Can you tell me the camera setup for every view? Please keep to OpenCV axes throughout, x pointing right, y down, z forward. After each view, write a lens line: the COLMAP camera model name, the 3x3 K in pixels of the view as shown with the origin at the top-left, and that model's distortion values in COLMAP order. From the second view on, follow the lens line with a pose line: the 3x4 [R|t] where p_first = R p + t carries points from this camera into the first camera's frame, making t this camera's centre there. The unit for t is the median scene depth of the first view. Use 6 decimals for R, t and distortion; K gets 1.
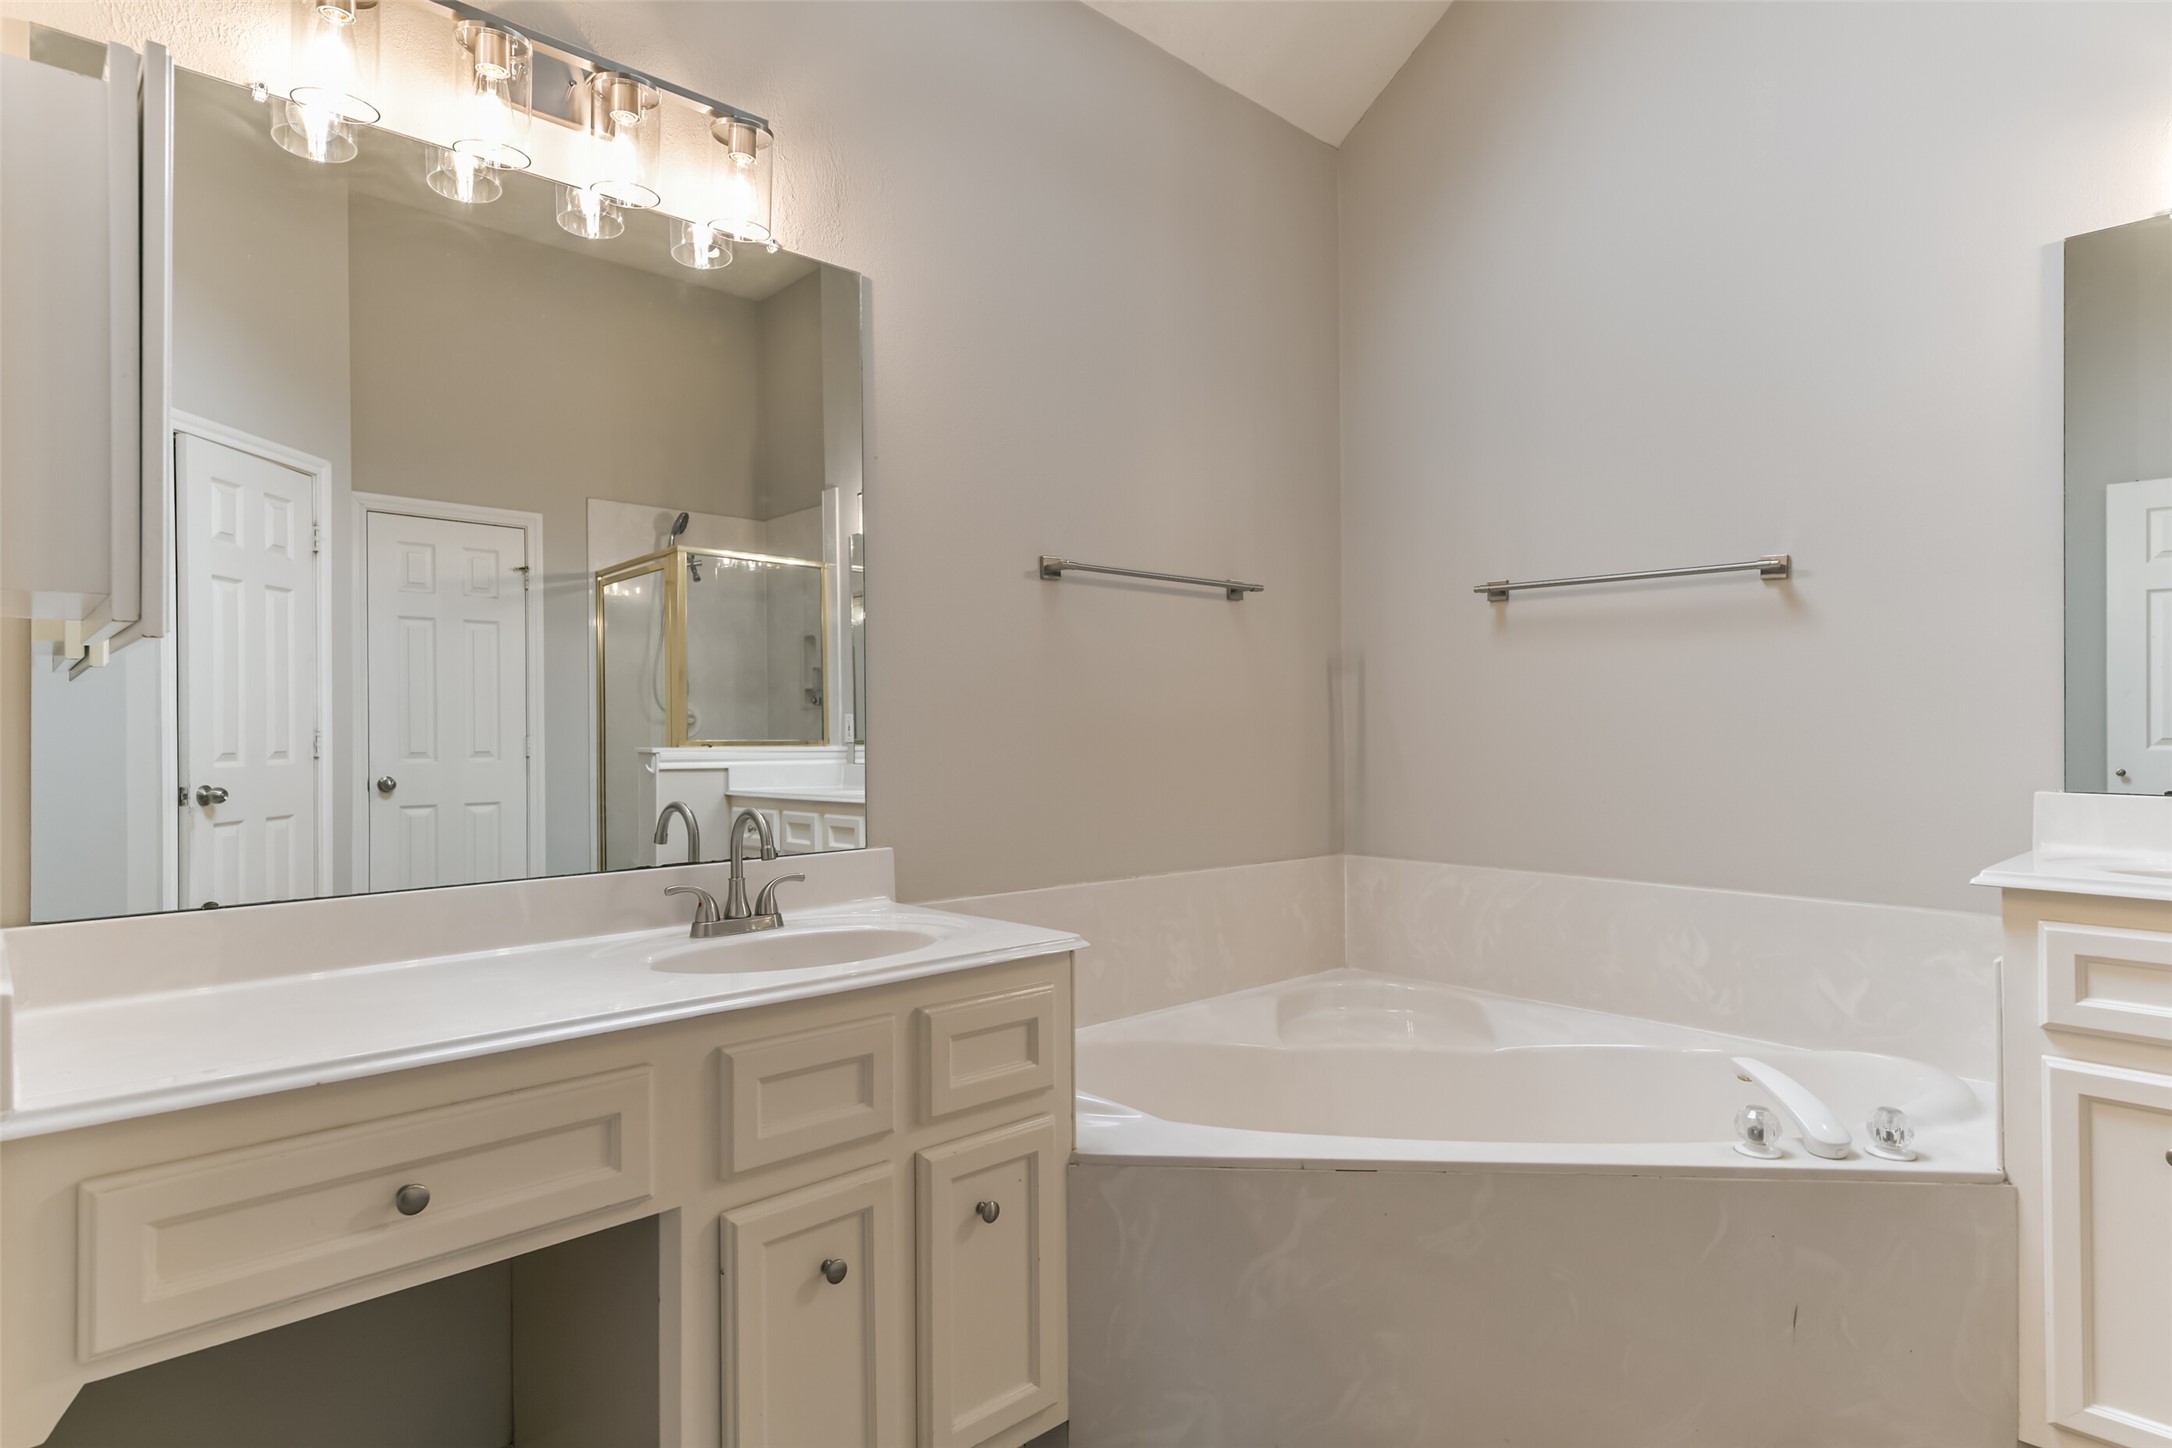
lens RADIAL K [[1177.9, 0, 1081.2], [0, 1177.9, 716.9], [0, 0, 1]] dist [0.006294, -0.001169]
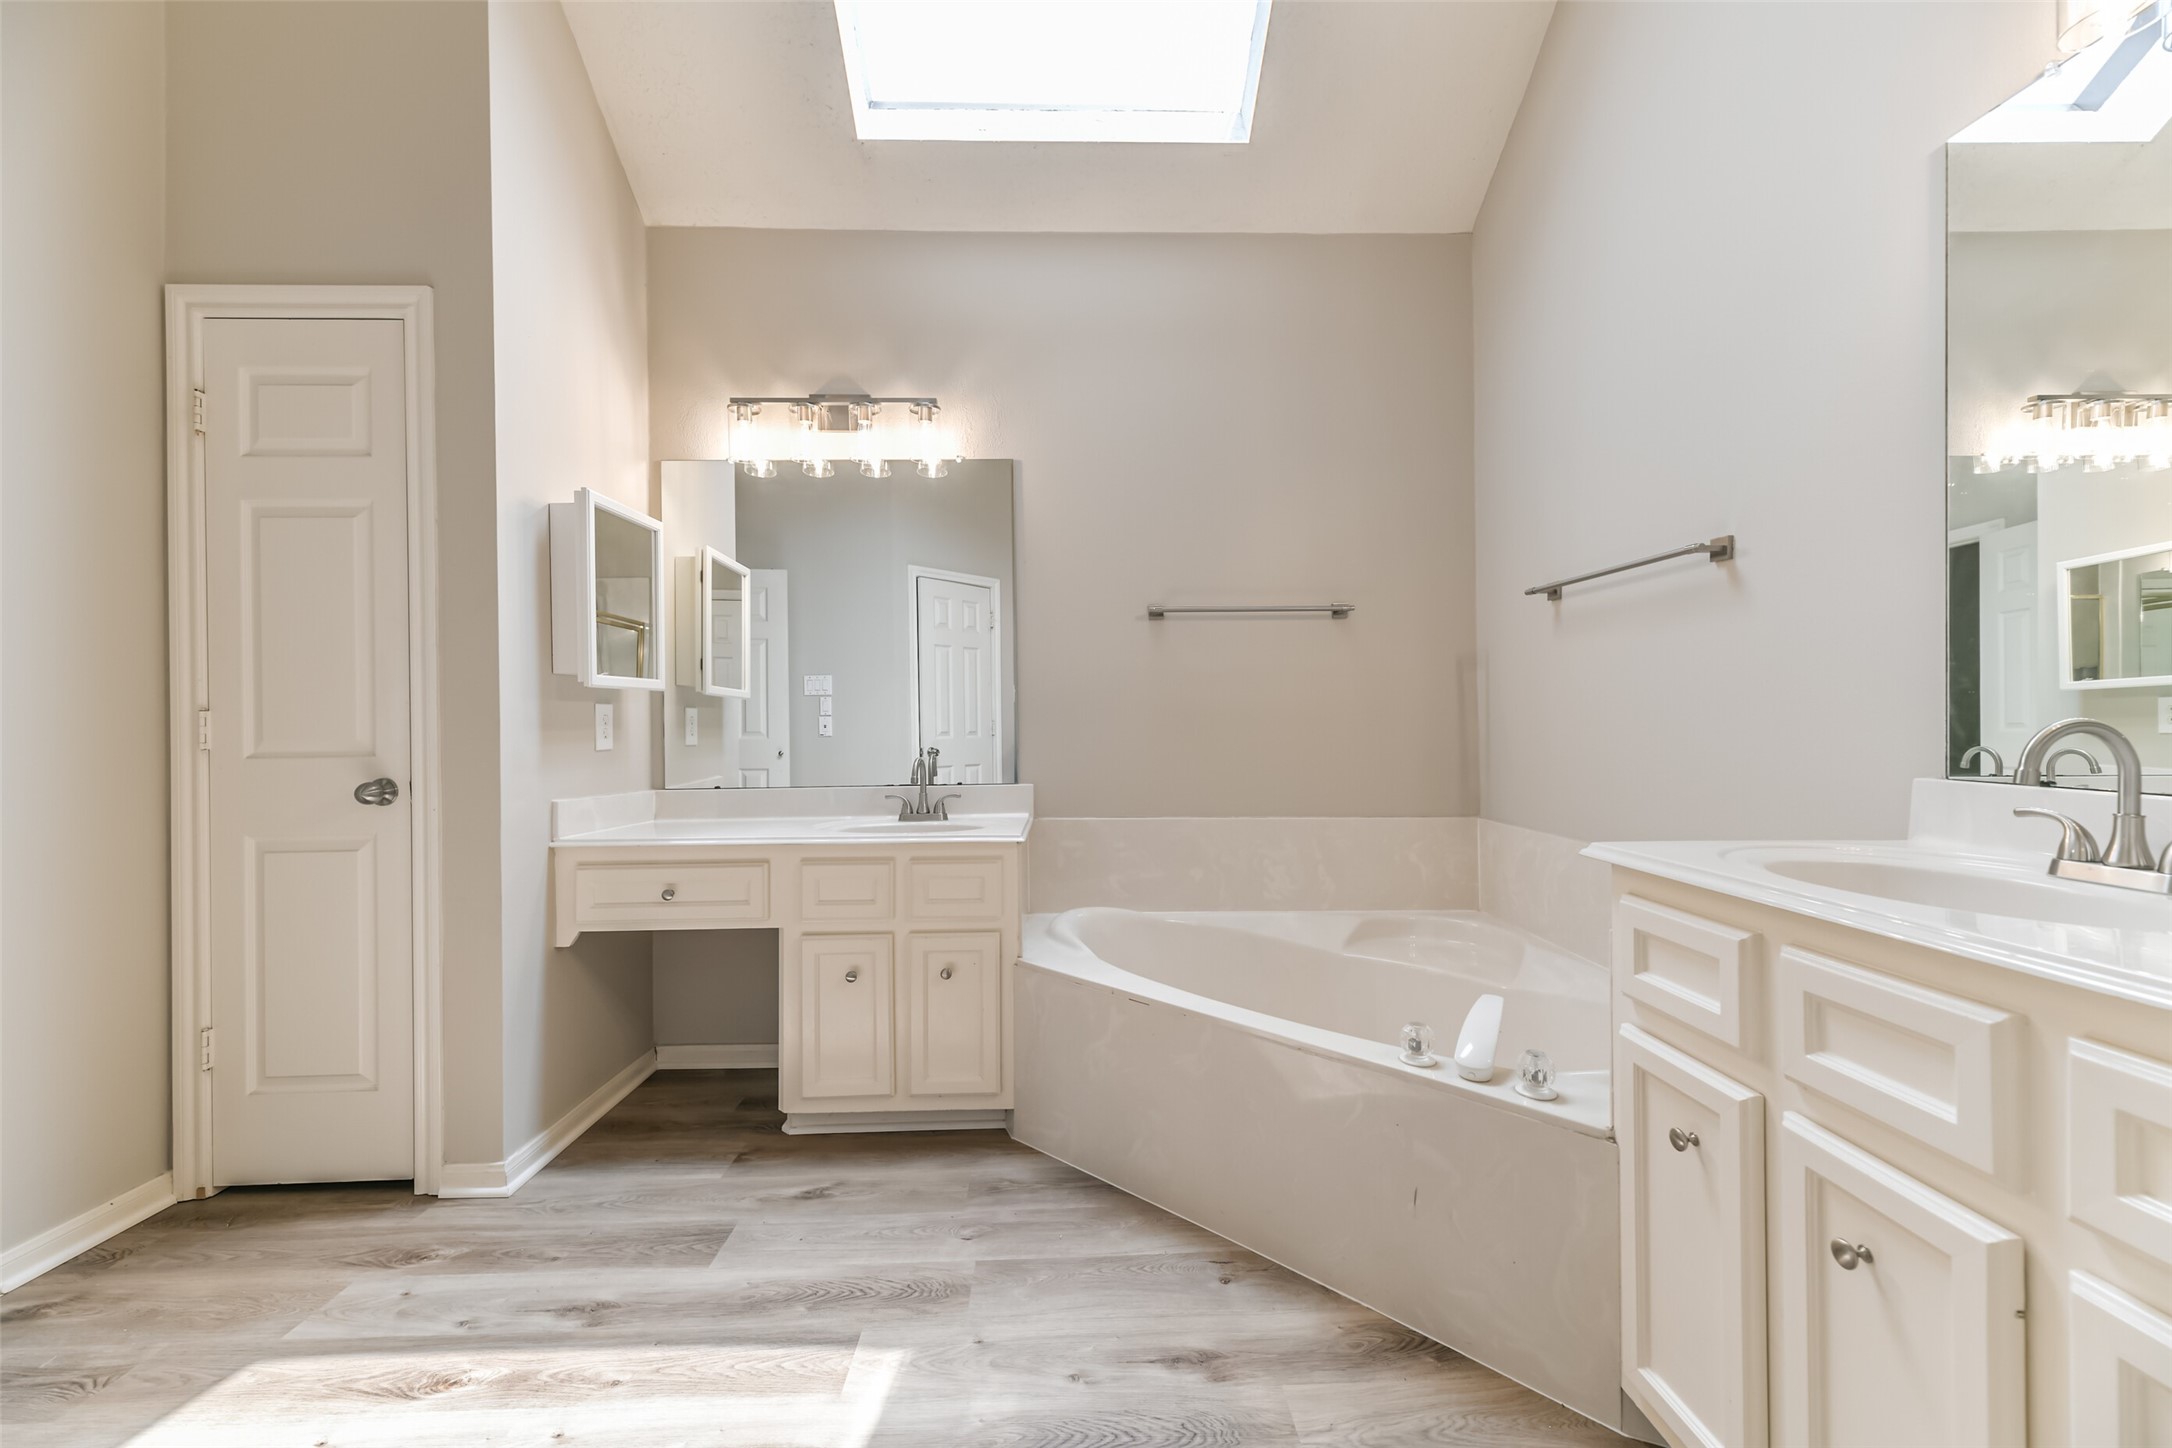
lens RADIAL K [[870.0, 0, 1086.0], [0, 870.0, 730.0], [0, 0, 1]] dist [0.002772, -0.000206]
pose [[0.740270, 0.001473, -0.672308, 0.895780], [0.013474, 0.999764, 0.017027, 0.010030], [0.672175, -0.021664, 0.740075, 0.117217]]
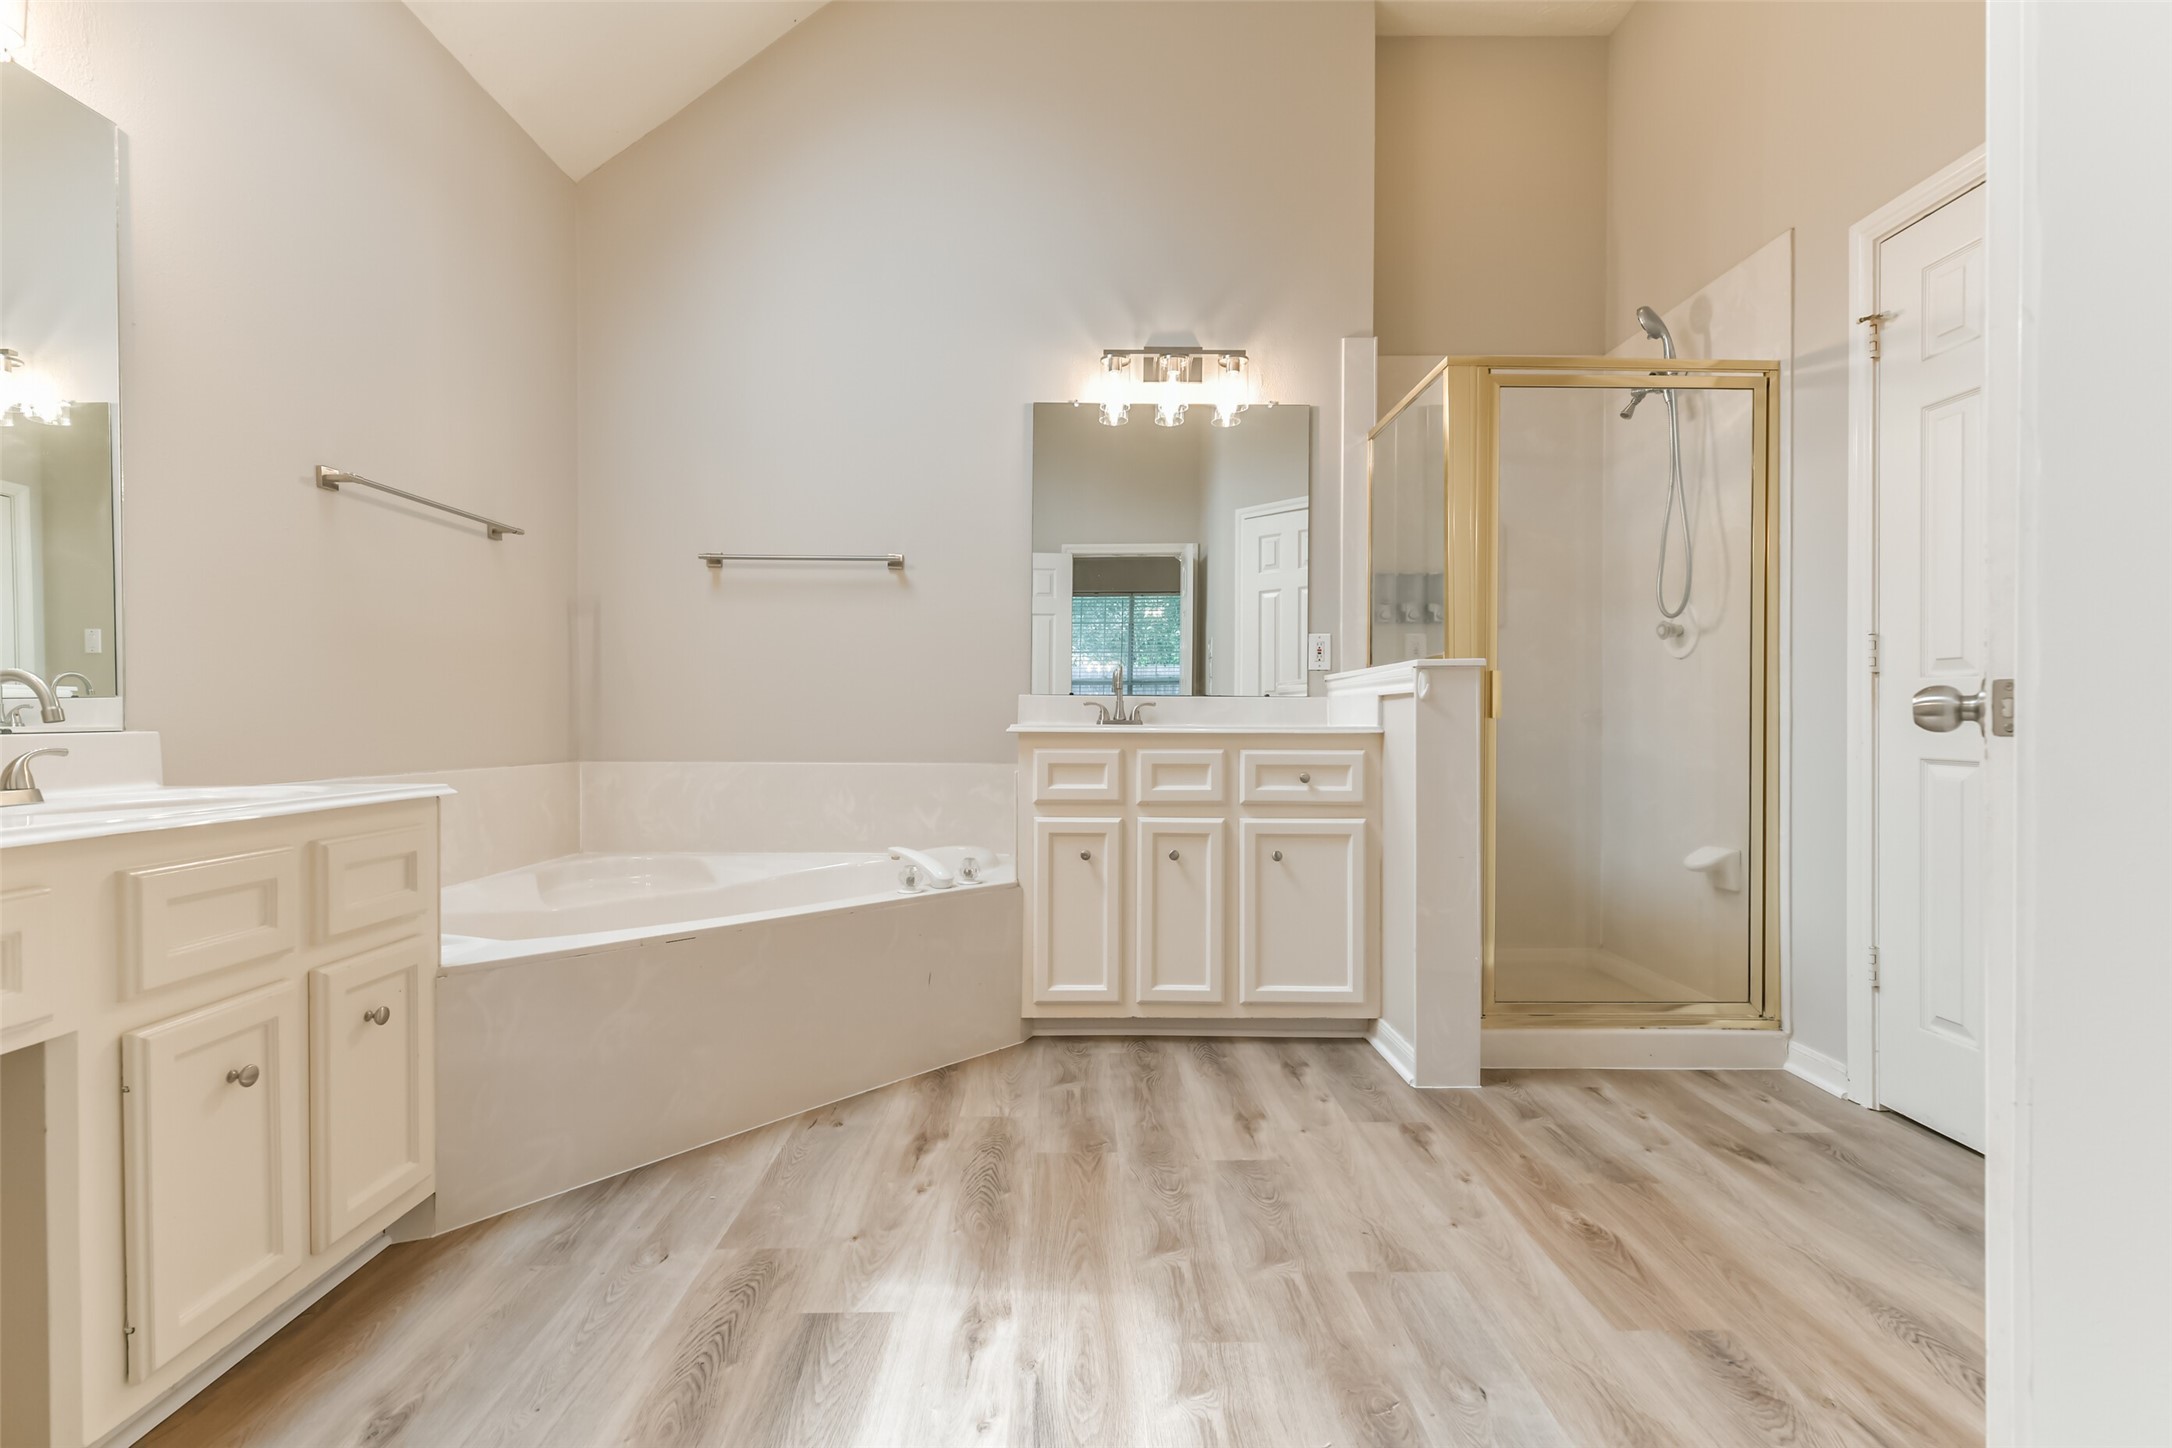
lens RADIAL K [[960.0, 0, 1096.8], [0, 960.0, 725.5], [0, 0, 1]] dist [0.003104, 0.000235]
pose [[0.672840, -0.002789, 0.739783, -0.268376], [-0.009744, 0.999873, 0.012631, 0.104262], [-0.739724, -0.015707, 0.672727, -0.131091]]
